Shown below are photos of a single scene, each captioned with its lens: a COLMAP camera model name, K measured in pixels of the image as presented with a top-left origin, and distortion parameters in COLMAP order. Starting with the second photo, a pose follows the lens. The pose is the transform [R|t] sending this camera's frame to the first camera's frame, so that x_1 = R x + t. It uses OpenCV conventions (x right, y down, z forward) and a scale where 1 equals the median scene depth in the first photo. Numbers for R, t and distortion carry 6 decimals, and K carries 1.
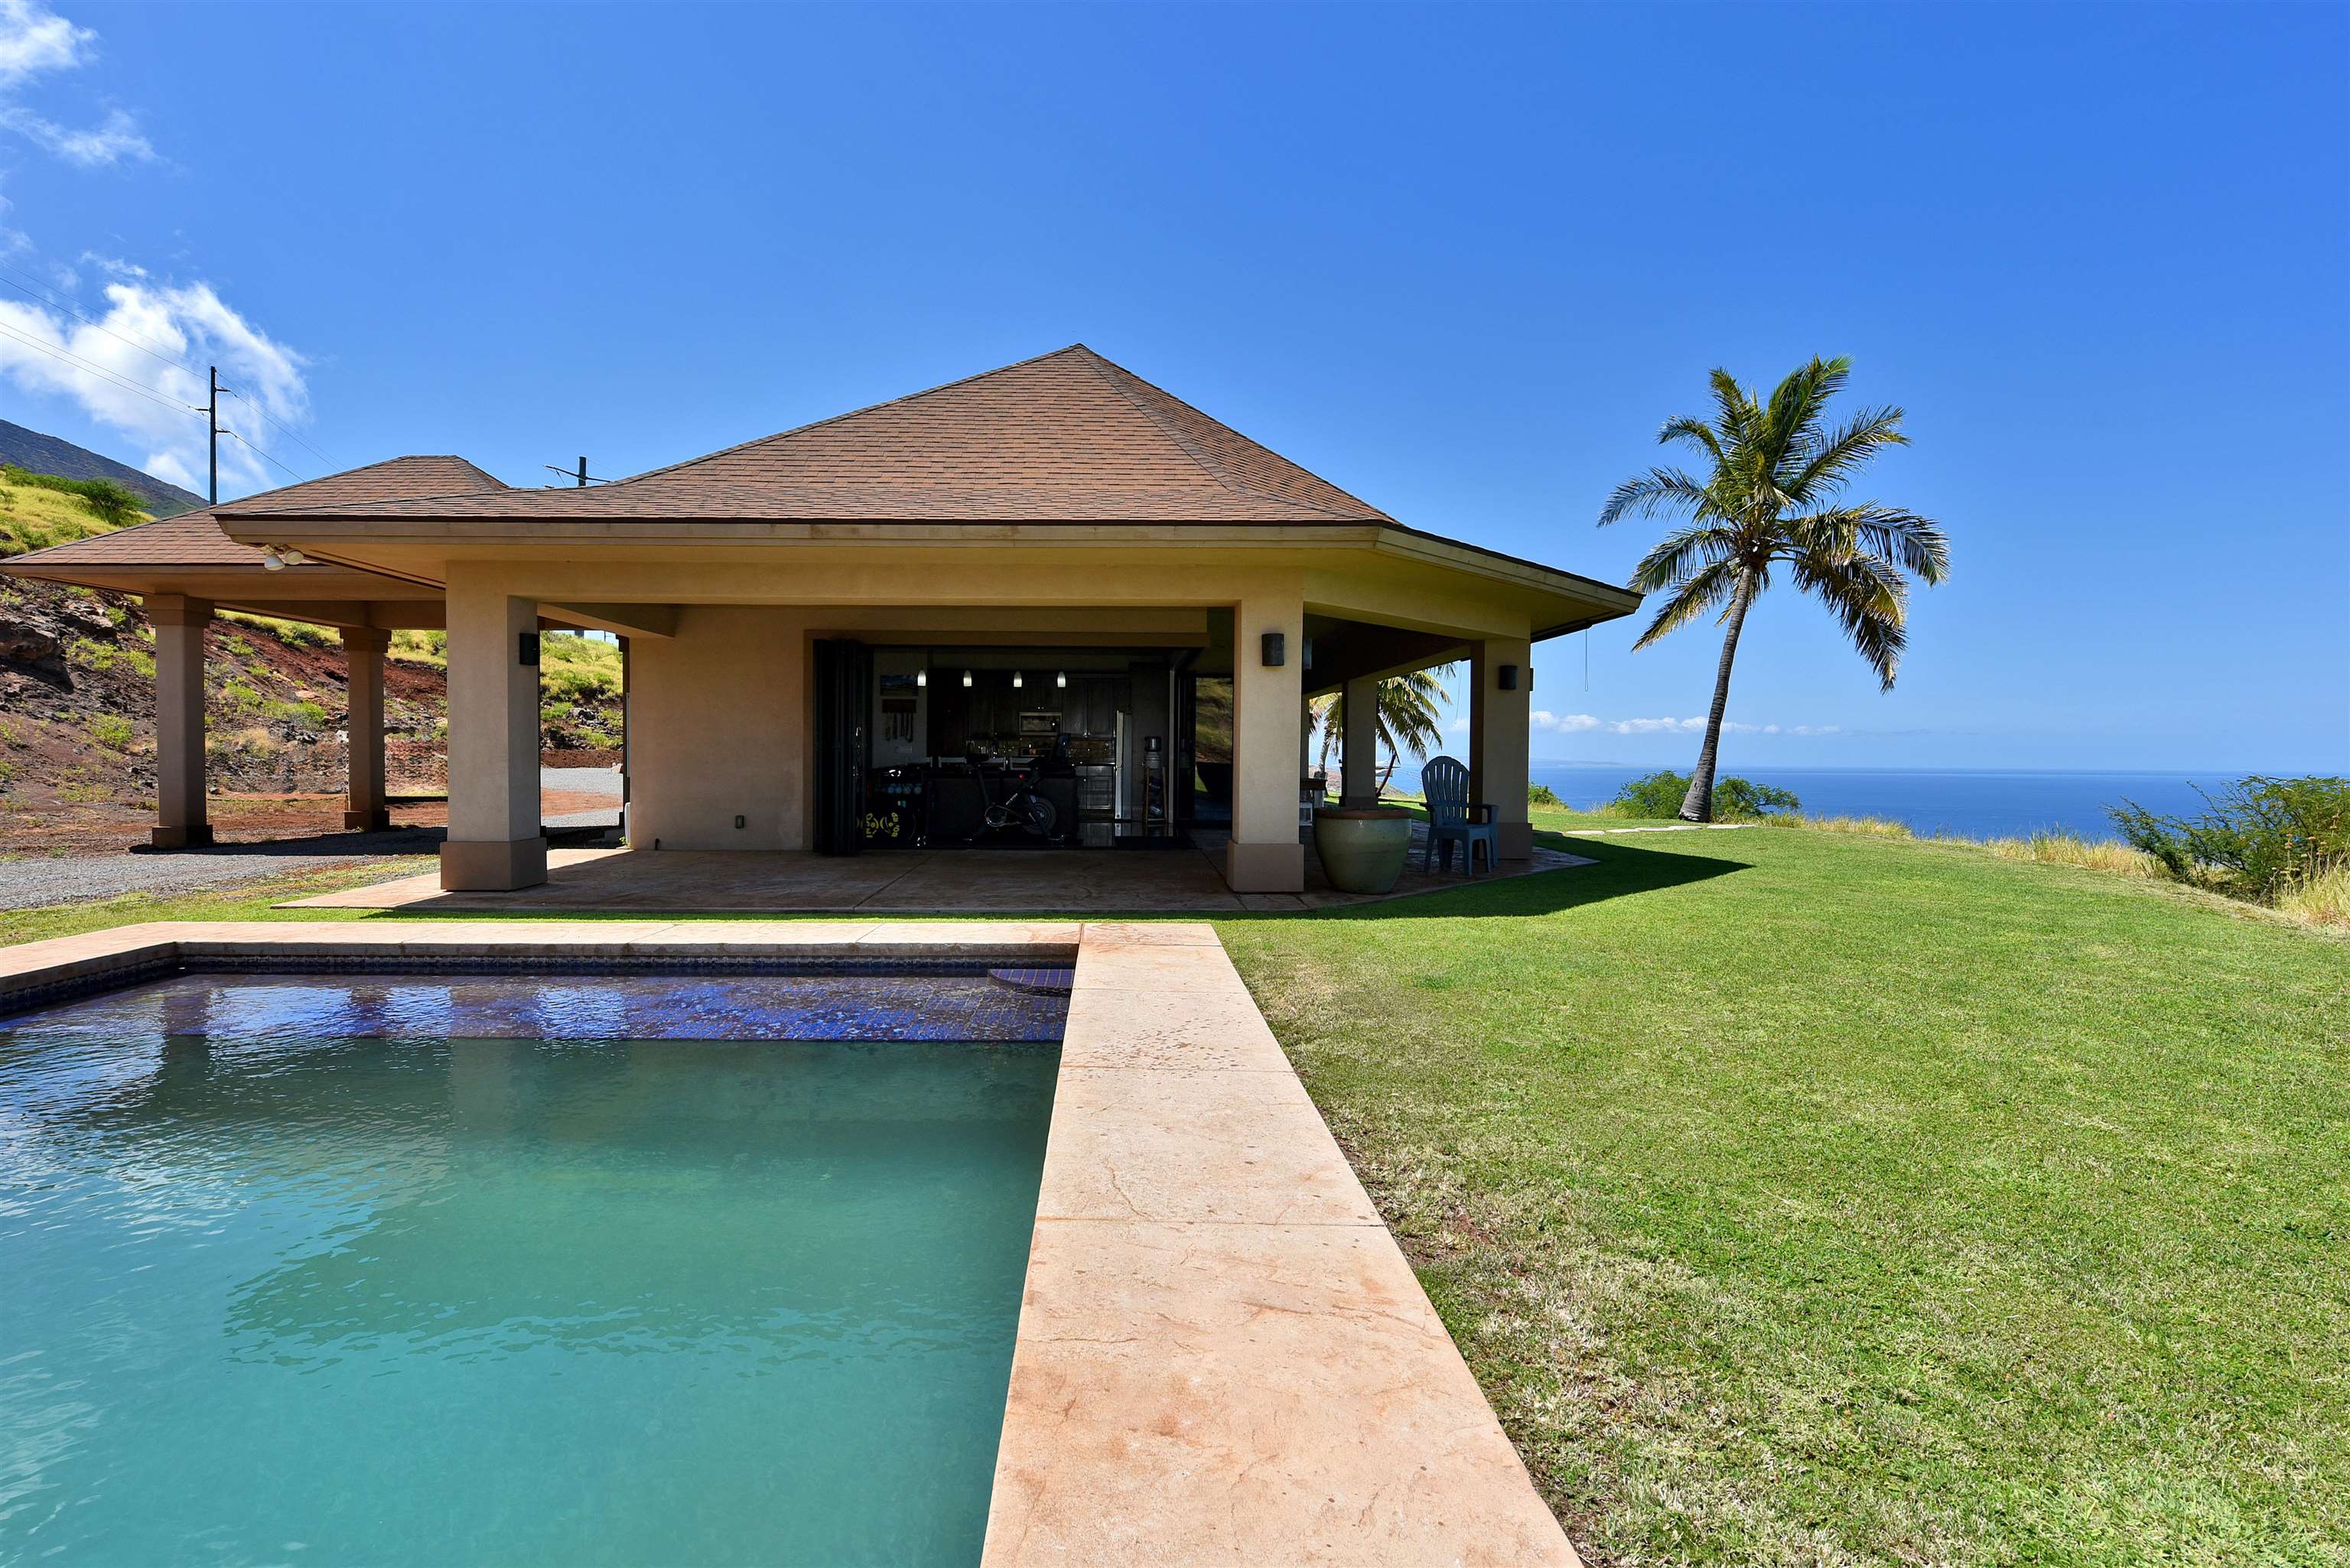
lens RADIAL K [[1203.4, 0, 1091.6], [0, 1203.4, 762.9], [0, 0, 1]] dist [0.023709, 0.000676]
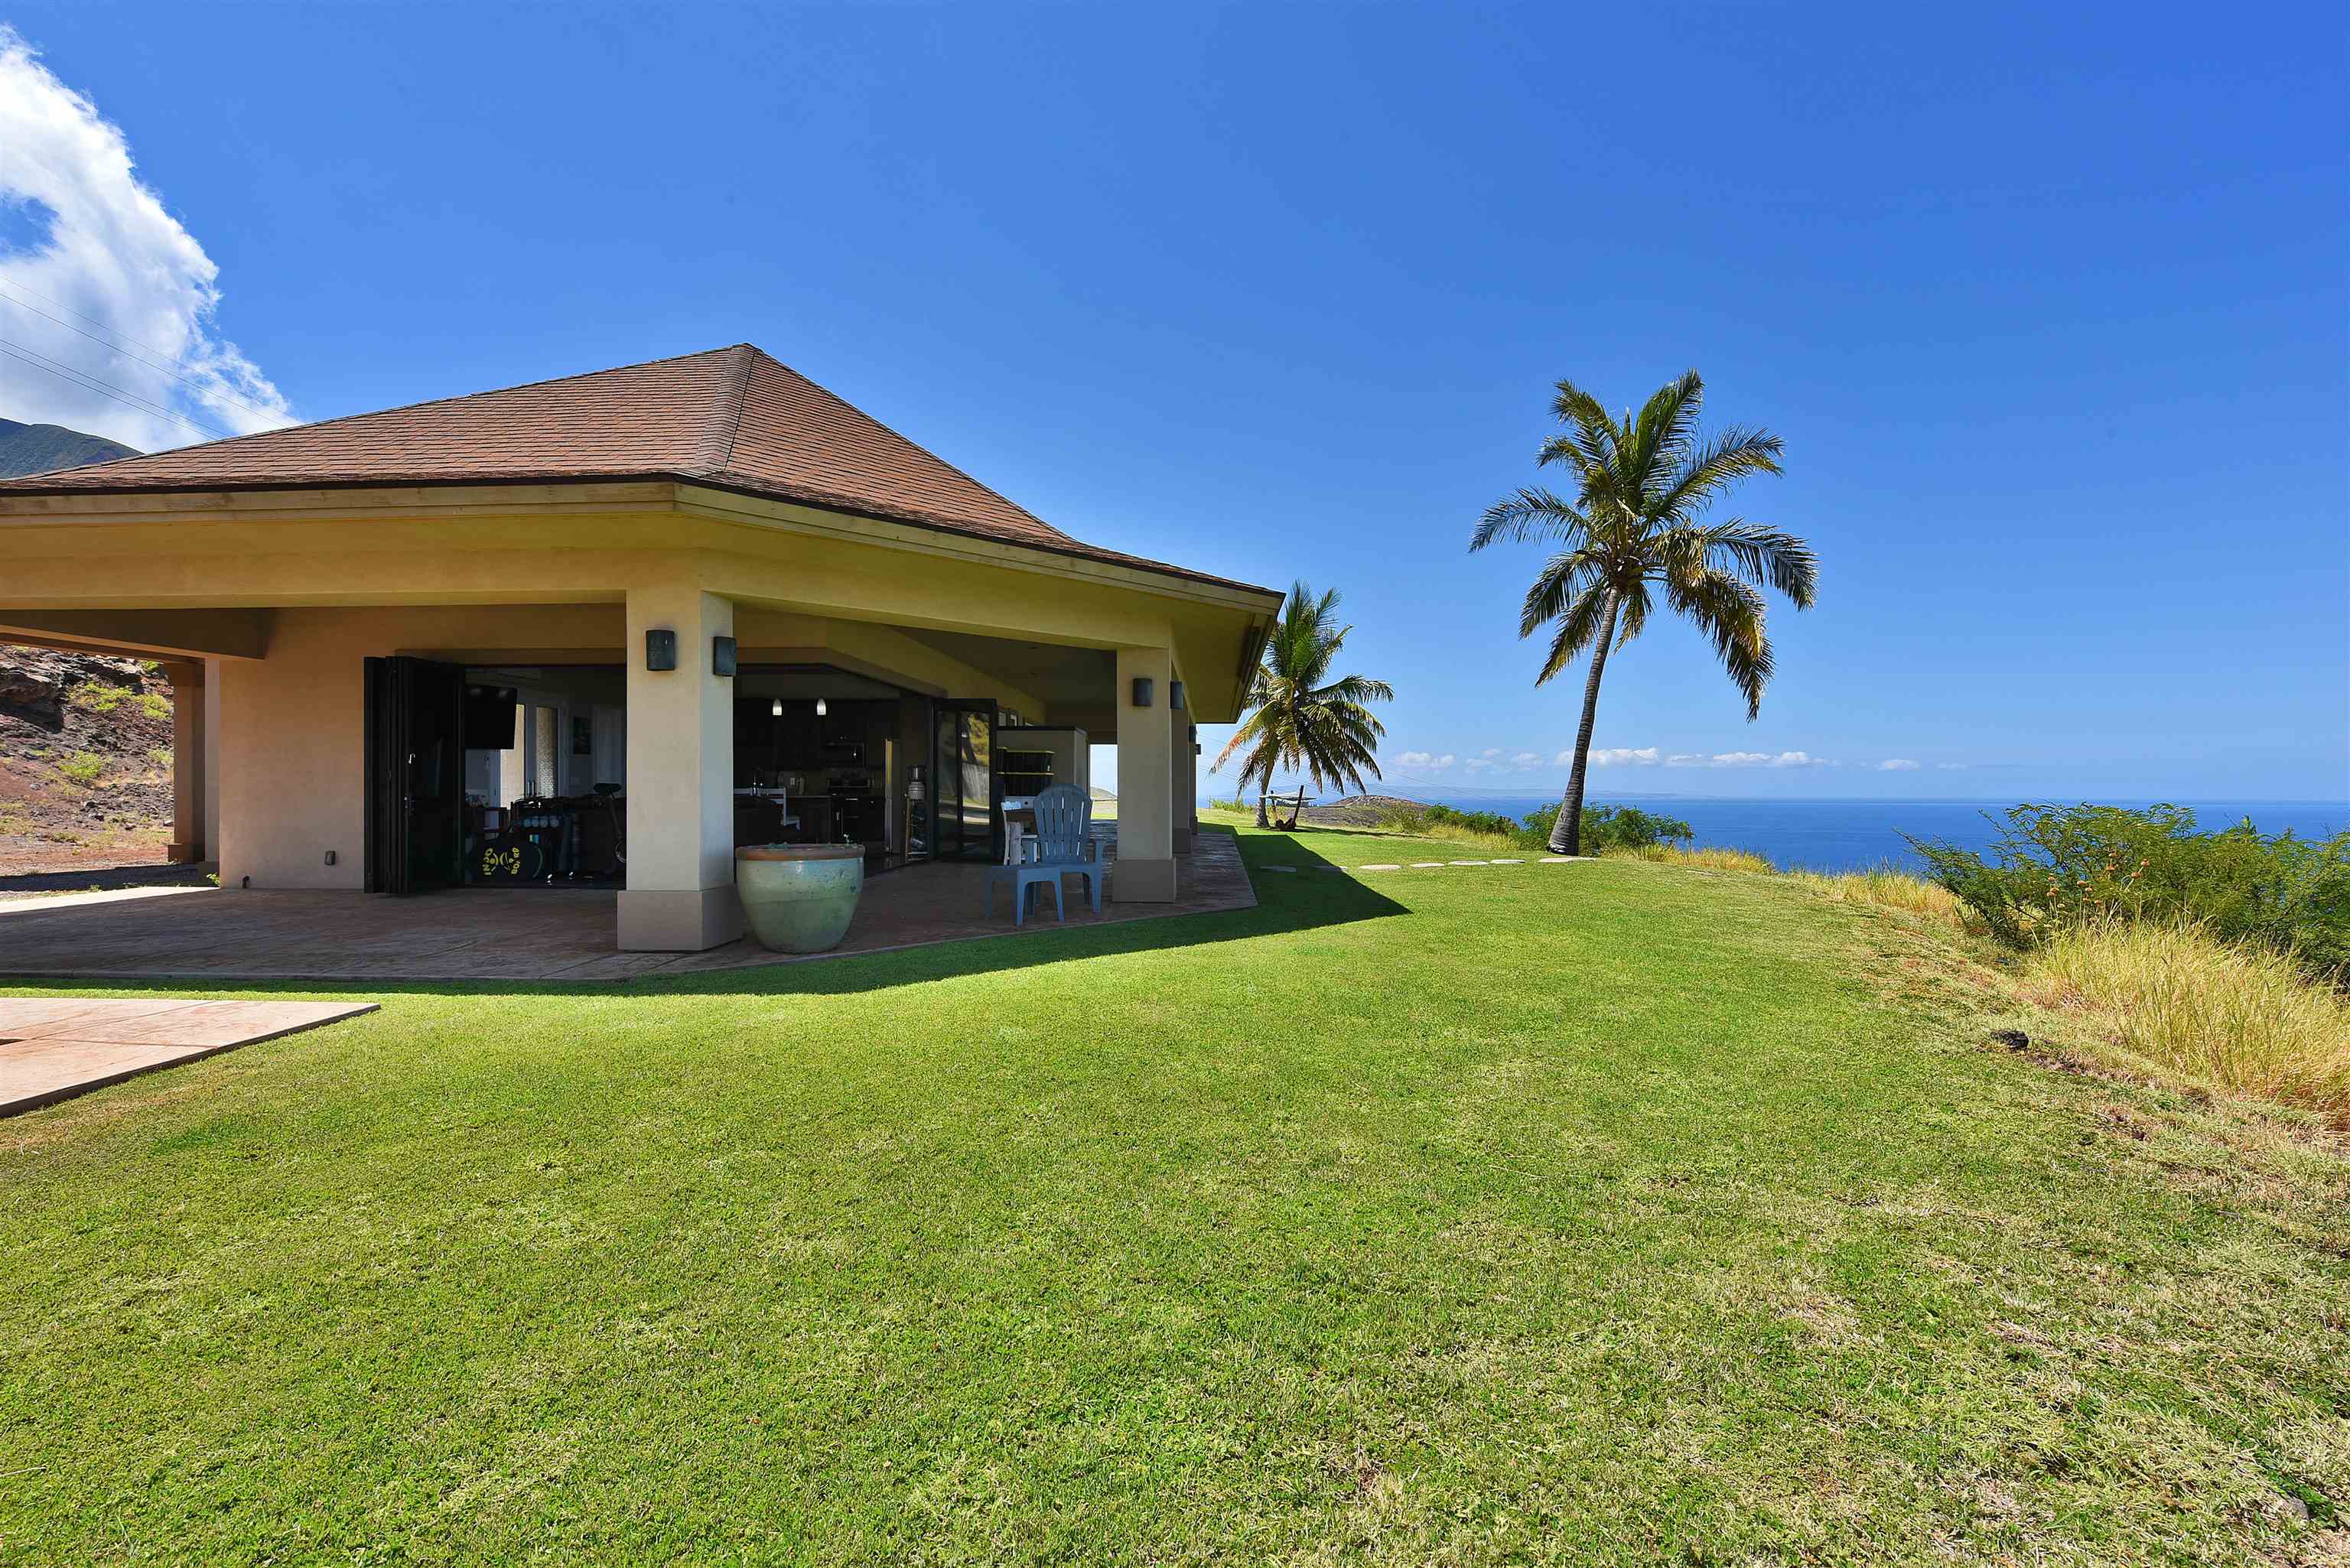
lens RADIAL K [[1073.8, 0, 1157.5], [0, 1073.8, 791.0], [0, 0, 1]] dist [-0.001956, -0.000917]
pose [[0.998354, -0.002716, -0.057285, 0.229151], [0.002414, 0.999983, -0.005340, 0.002184], [0.057299, 0.005193, 0.998344, 0.130896]]
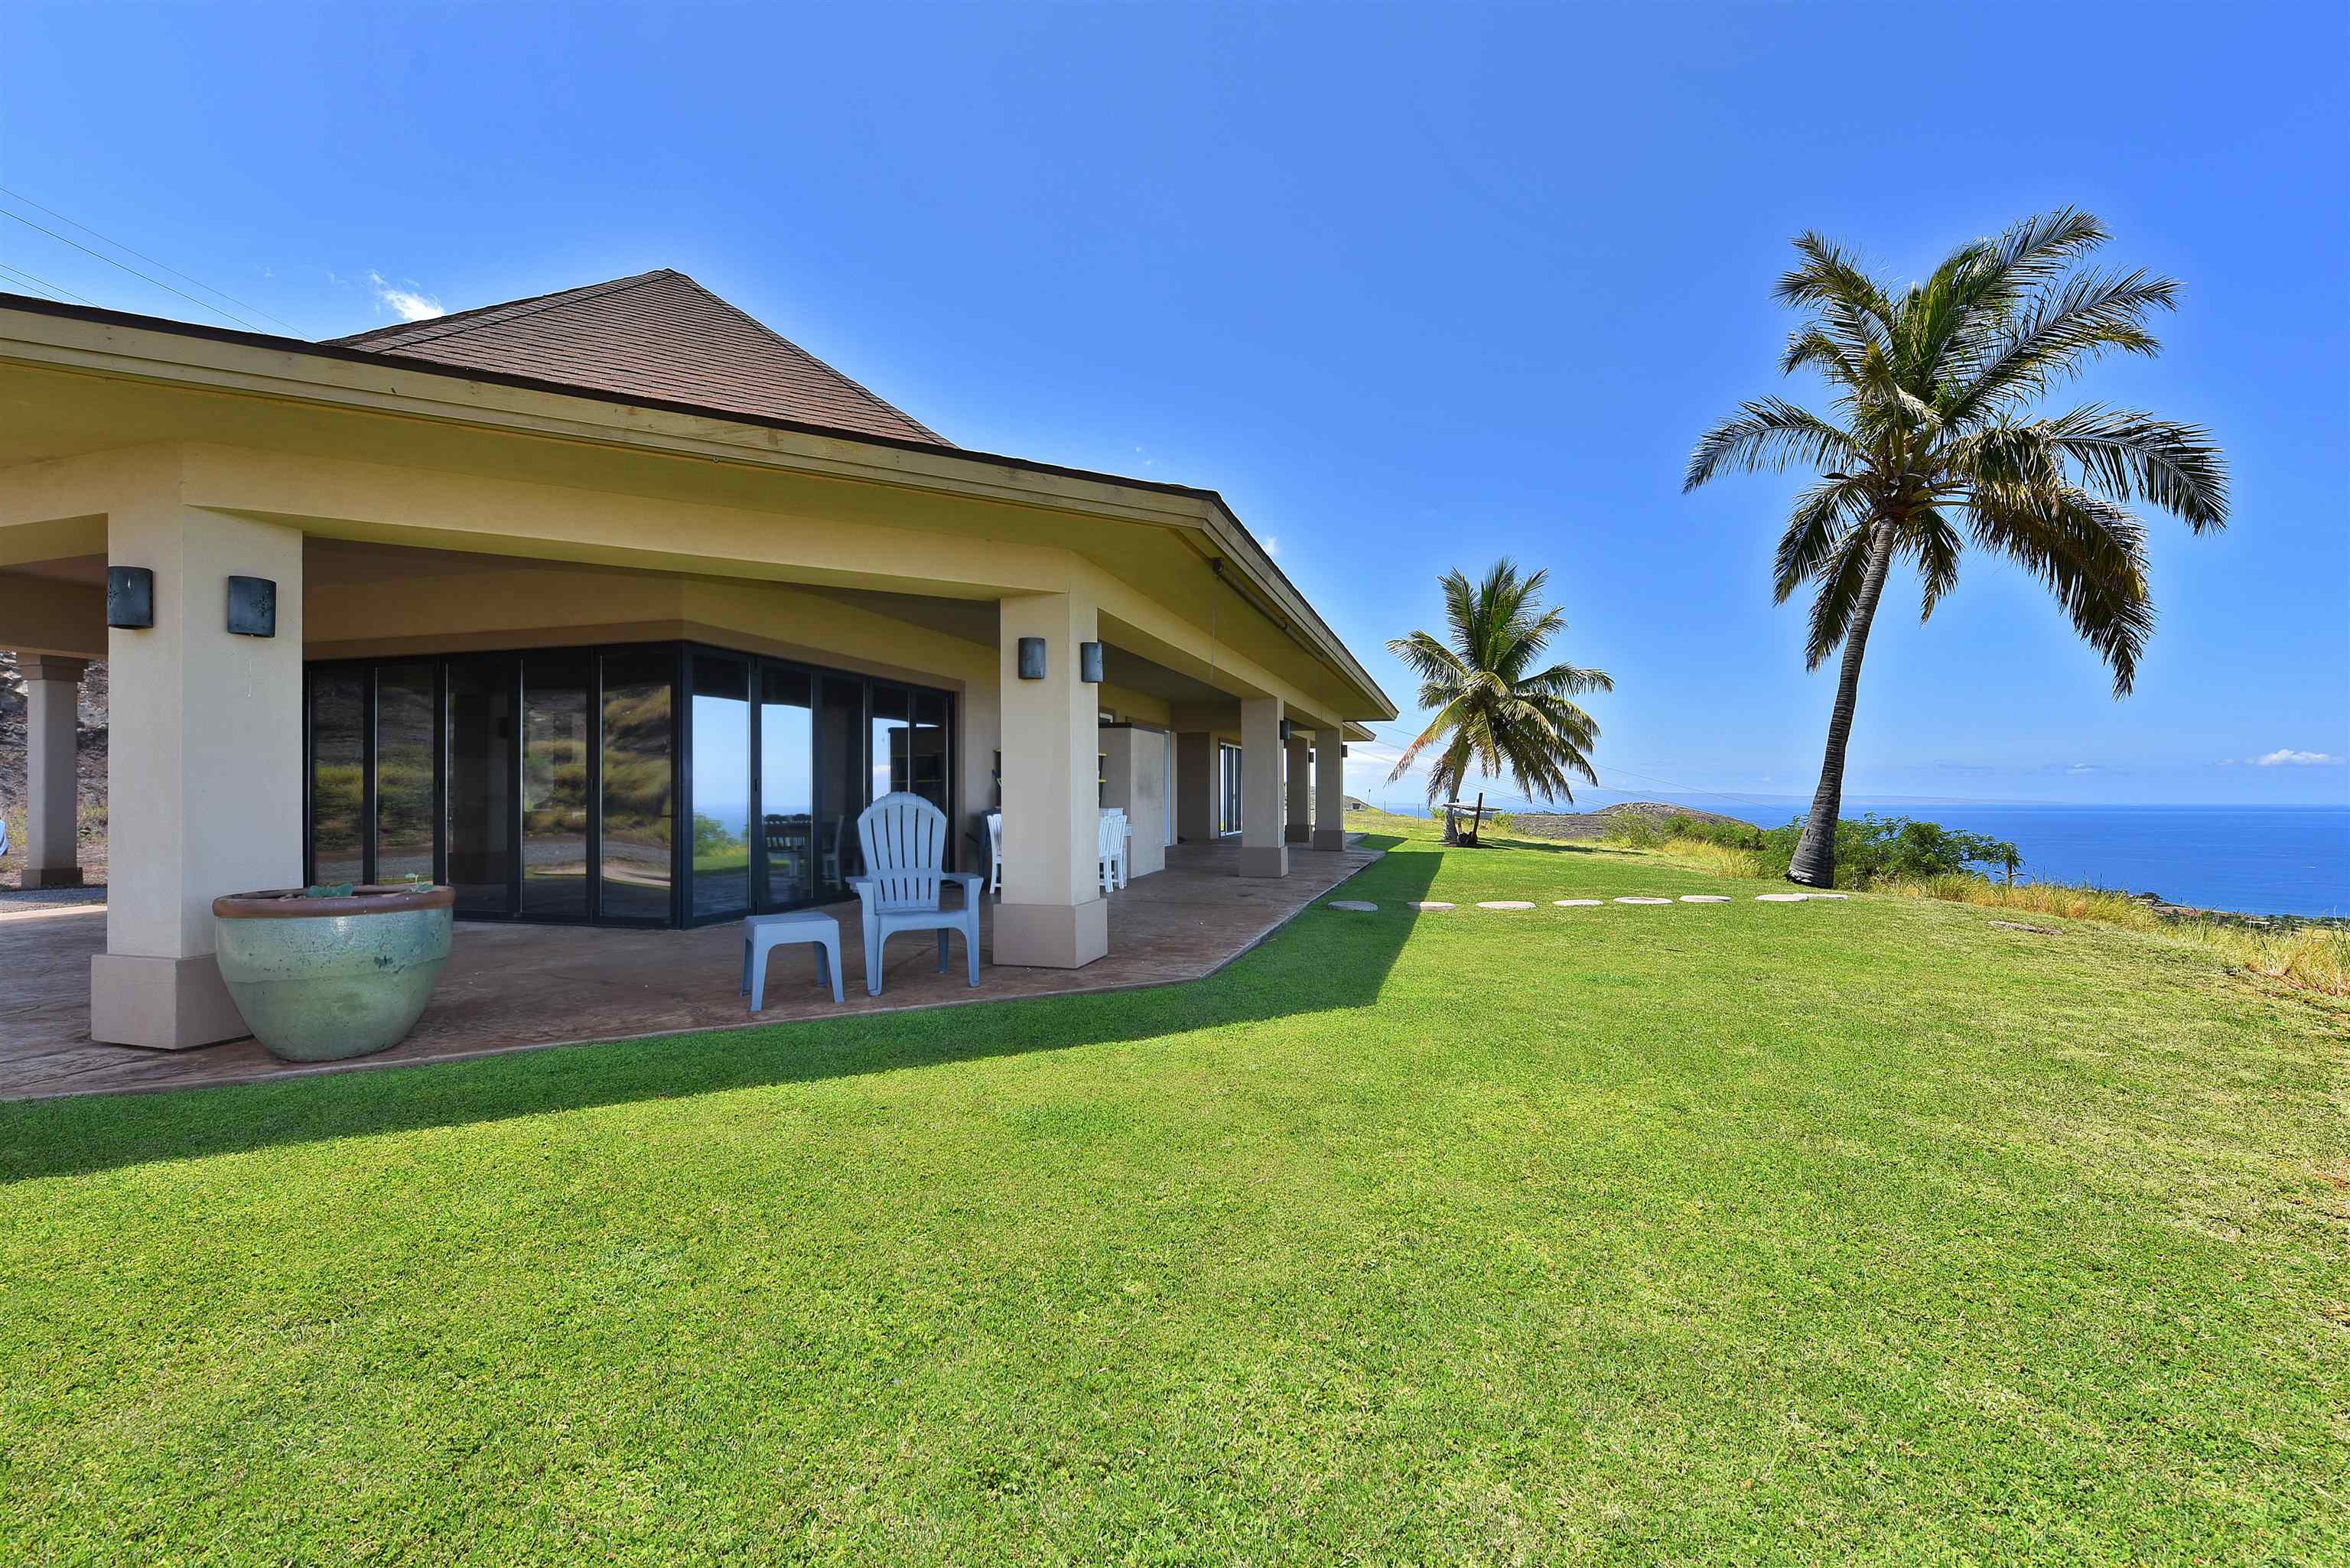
lens RADIAL K [[1016.6, 0, 1172.7], [0, 1016.6, 803.4], [0, 0, 1]] dist [-0.003831, 0.000163]
pose [[0.953069, -0.002290, -0.302743, 0.325224], [0.002227, 0.999997, -0.000554, -0.000201], [0.302744, -0.000147, 0.953072, 0.316811]]
